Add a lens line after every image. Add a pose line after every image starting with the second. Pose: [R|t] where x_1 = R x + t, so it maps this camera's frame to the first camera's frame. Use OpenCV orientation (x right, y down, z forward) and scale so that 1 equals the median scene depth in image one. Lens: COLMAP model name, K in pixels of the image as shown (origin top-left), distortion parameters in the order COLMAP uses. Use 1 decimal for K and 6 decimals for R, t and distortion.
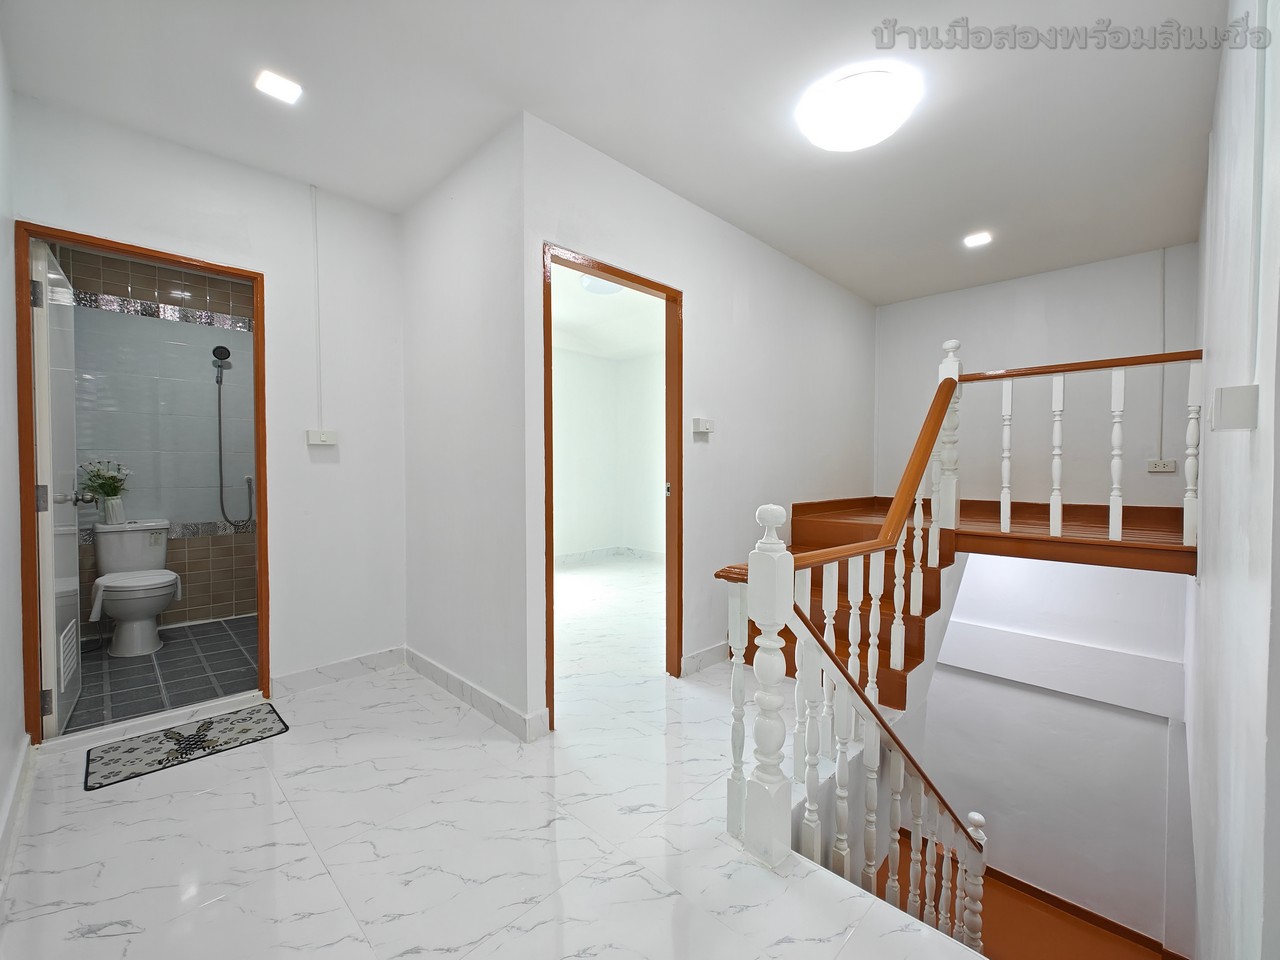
lens RADIAL K [[533.3, 0, 618.3], [0, 533.3, 476.0], [0, 0, 1]] dist [-0.002697, 0.000234]
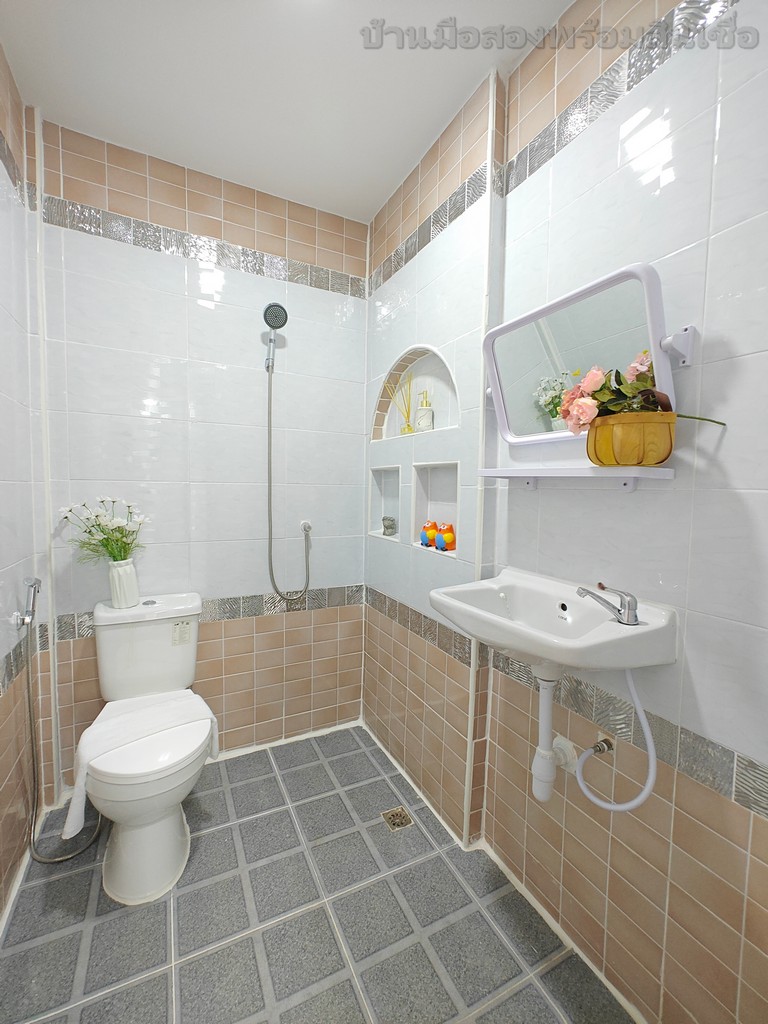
lens RADIAL K [[426.6, 0, 379.1], [0, 426.6, 510.6], [0, 0, 1]] dist [-0.002697, 0.000234]
pose [[0.952544, 0.028799, -0.303037, -0.523722], [-0.018914, 0.999191, 0.035502, -0.037178], [0.303814, -0.028085, 0.952317, 0.623280]]
